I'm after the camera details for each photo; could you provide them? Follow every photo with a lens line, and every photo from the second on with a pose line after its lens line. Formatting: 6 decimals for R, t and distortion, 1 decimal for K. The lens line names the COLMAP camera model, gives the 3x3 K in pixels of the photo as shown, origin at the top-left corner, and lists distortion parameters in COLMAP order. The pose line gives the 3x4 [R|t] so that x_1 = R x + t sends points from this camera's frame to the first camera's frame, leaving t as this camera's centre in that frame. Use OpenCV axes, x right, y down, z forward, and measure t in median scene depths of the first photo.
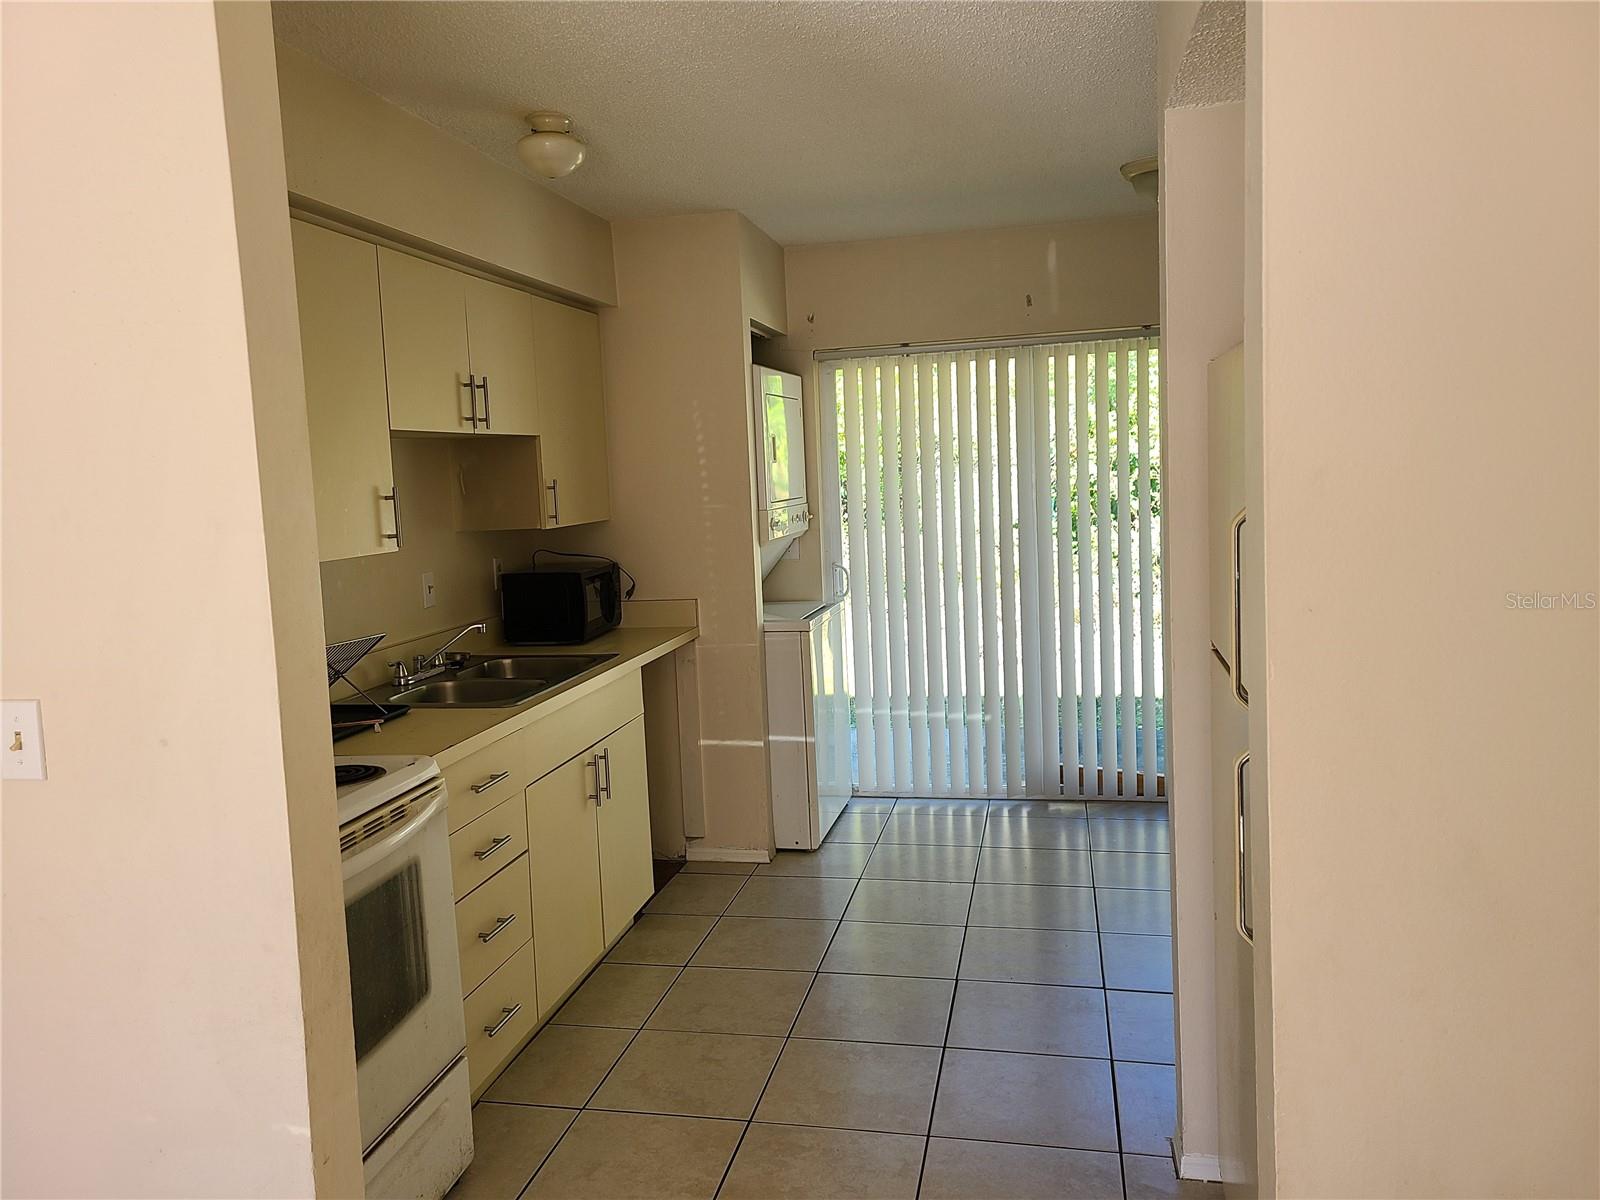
lens RADIAL K [[1191.2, 0, 823.2], [0, 1191.2, 586.2], [0, 0, 1]] dist [0.051292, -0.002811]
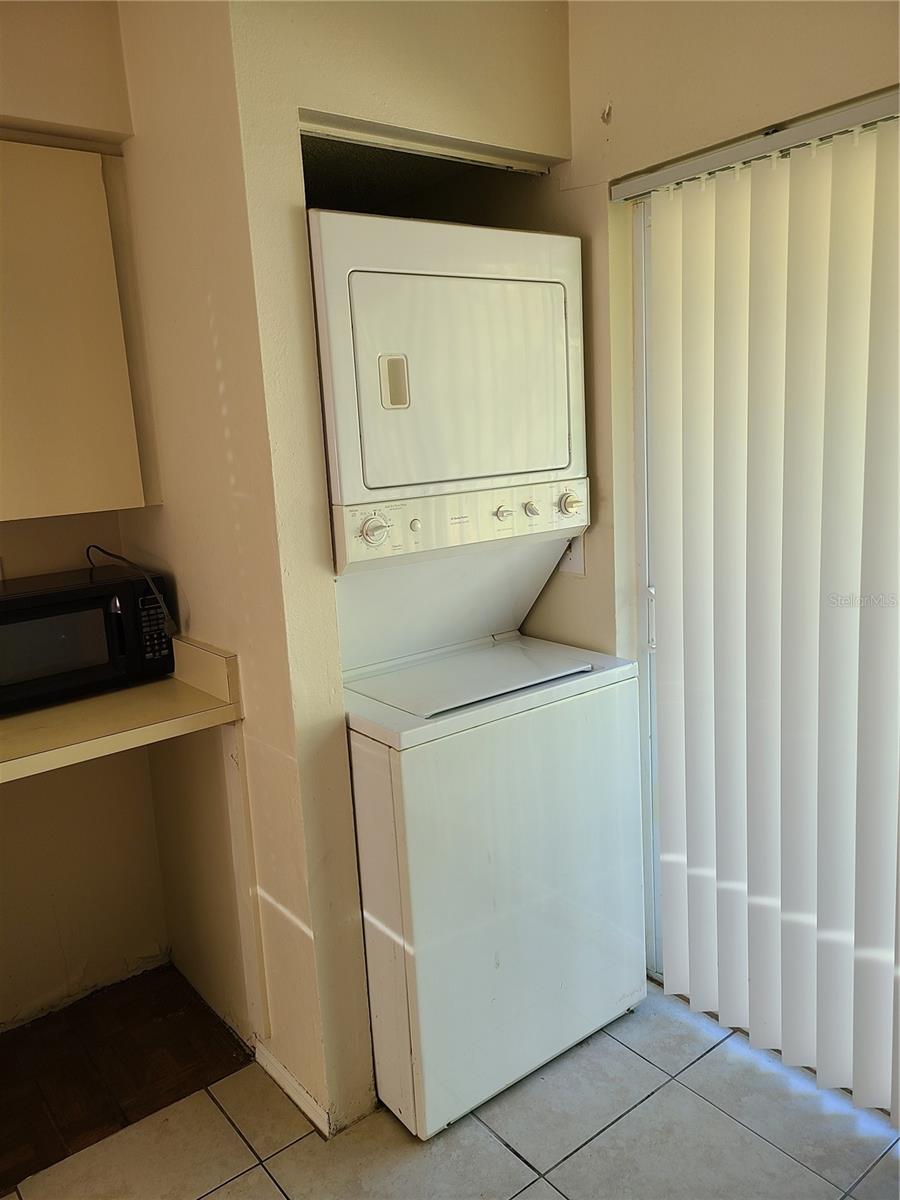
lens RADIAL K [[893.4, 0, 449.9], [0, 893.4, 594.1], [0, 0, 1]] dist [0.051292, -0.002811]
pose [[0.764821, 0.118300, -0.633288, 0.243380], [-0.041554, 0.990008, 0.134751, -0.081565], [0.642901, -0.076745, 0.762095, 0.749996]]
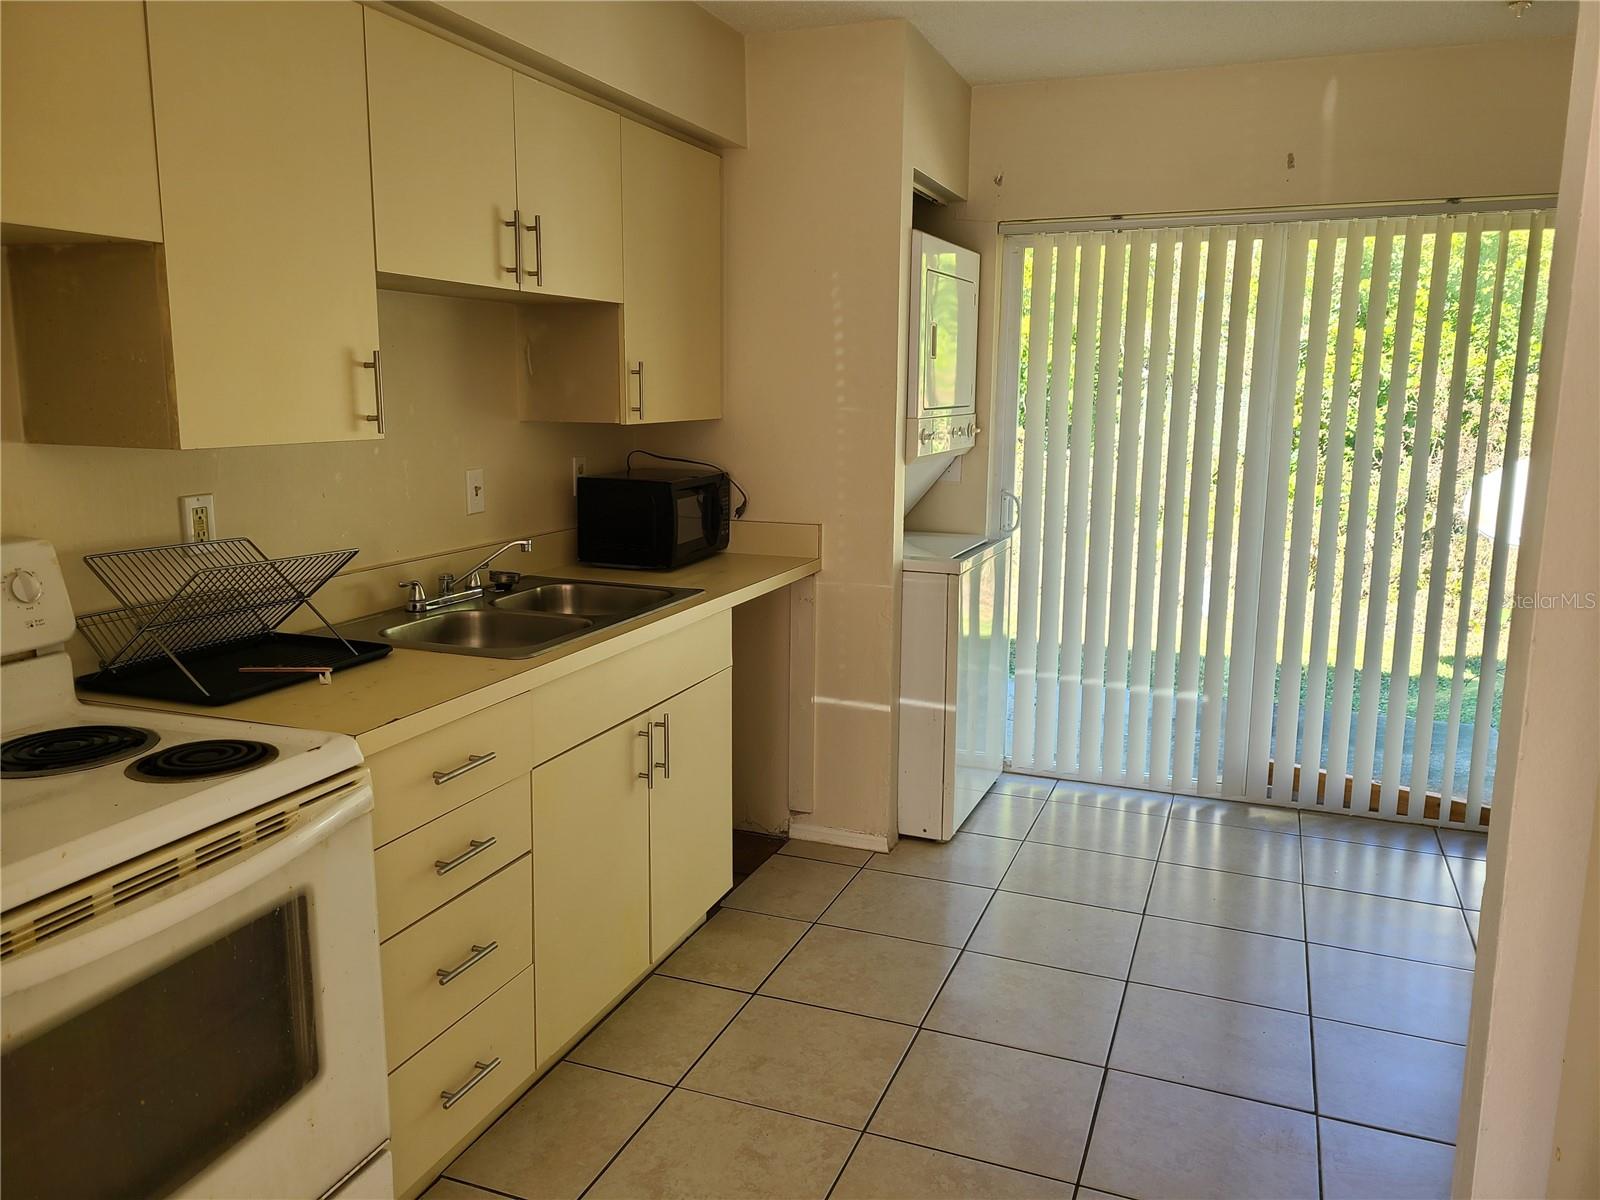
lens RADIAL K [[1191.2, 0, 823.2], [0, 1191.2, 586.2], [0, 0, 1]] dist [0.051292, -0.002811]
pose [[0.984311, 0.081546, -0.156469, 0.025081], [-0.069992, 0.994494, 0.077989, -0.010555], [0.161967, -0.065814, 0.984599, 0.206071]]
